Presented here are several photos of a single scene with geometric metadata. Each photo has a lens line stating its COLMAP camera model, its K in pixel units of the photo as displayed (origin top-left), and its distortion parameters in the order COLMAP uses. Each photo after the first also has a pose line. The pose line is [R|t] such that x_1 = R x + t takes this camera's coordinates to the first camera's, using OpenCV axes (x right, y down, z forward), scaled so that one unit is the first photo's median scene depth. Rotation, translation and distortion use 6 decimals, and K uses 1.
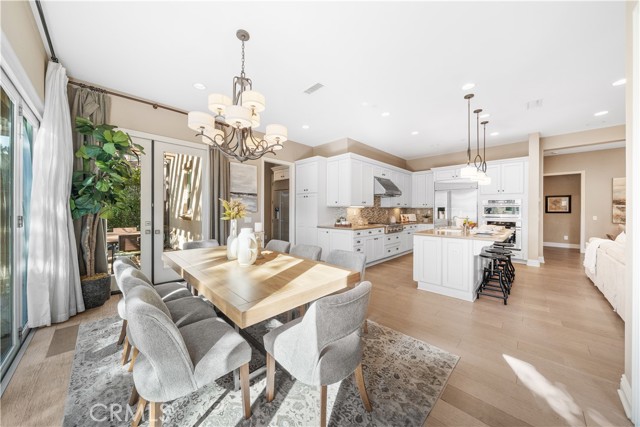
lens RADIAL K [[220.1, 0, 316.5], [0, 220.1, 210.4], [0, 0, 1]] dist [-0.002672, 0.000038]
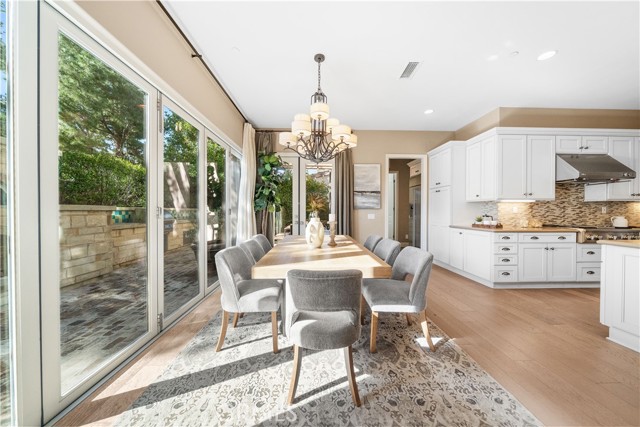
lens RADIAL K [[220.1, 0, 319.7], [0, 220.1, 212.9], [0, 0, 1]] dist [-0.002672, 0.000038]
pose [[0.725305, 0.003870, -0.688416, 0.227281], [-0.001269, 0.999990, 0.004284, 0.020970], [0.688426, -0.002234, 0.725303, 0.057299]]
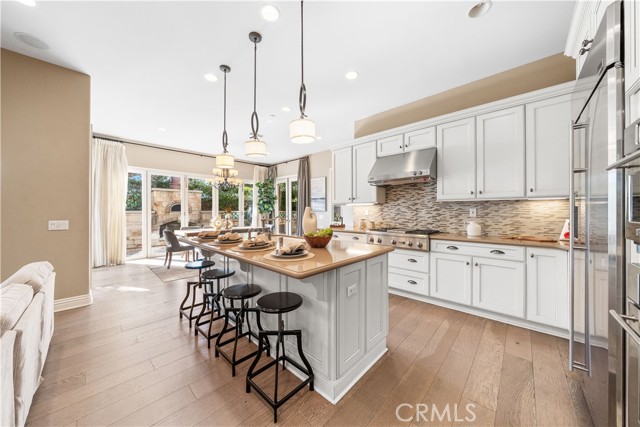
lens RADIAL K [[220.1, 0, 313.2], [0, 220.1, 211.9], [0, 0, 1]] dist [-0.002672, 0.000038]
pose [[0.011708, -0.010056, -0.999881, 1.029302], [-0.013302, 0.999859, -0.010211, 0.022702], [0.999843, 0.013420, 0.011573, 0.895856]]
